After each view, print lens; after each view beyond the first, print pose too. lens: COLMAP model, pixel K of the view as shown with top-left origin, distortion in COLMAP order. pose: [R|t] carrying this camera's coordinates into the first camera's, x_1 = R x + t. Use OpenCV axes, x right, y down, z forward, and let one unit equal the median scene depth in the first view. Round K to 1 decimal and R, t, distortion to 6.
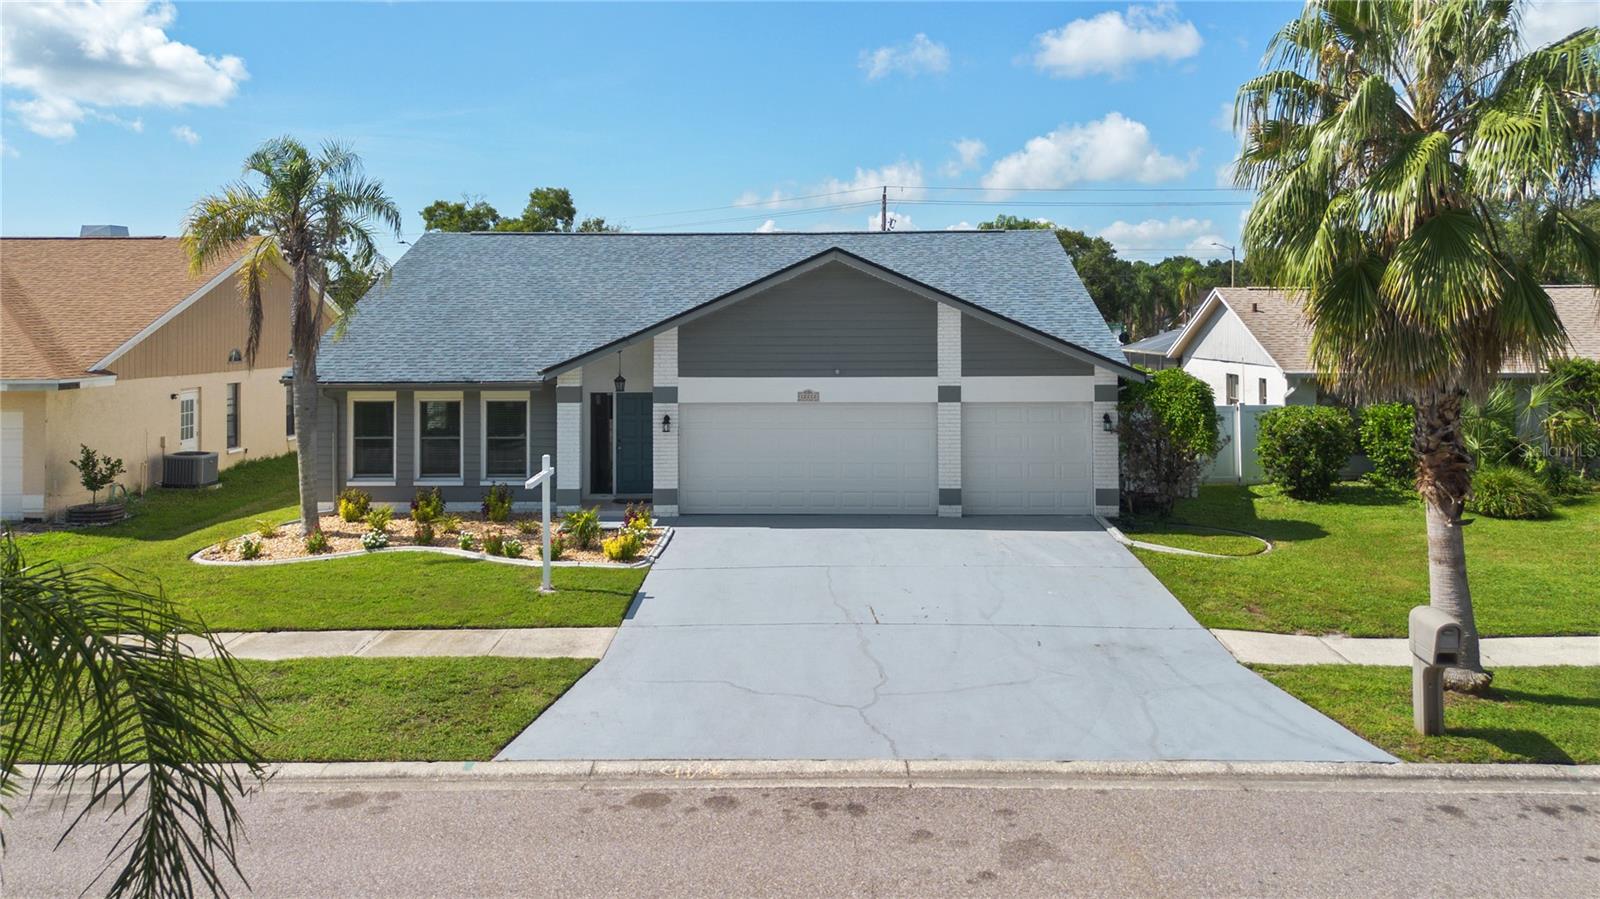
lens RADIAL K [[1177.1, 0, 820.5], [0, 1177.1, 408.8], [0, 0, 1]] dist [0.050677, -0.036484]
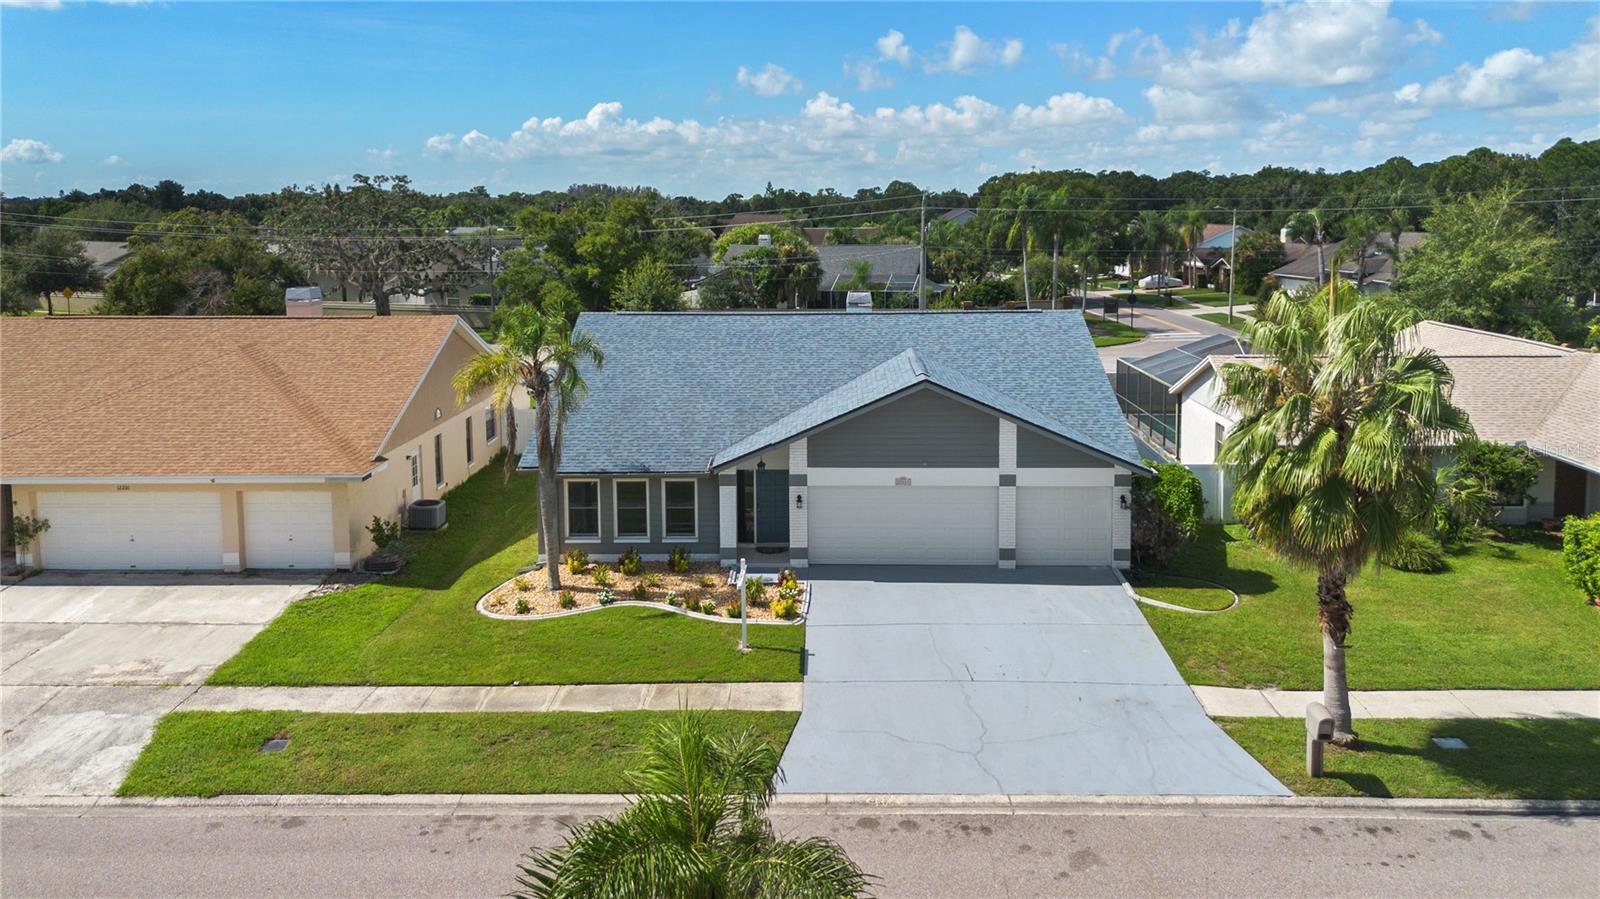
lens RADIAL K [[1177.1, 0, 805.7], [0, 1177.1, 435.2], [0, 0, 1]] dist [0.050677, -0.036484]
pose [[0.999870, -0.009517, -0.013024, -0.122575], [0.011141, 0.991326, 0.130951, -0.283544], [0.011664, -0.131079, 0.991303, -0.406481]]
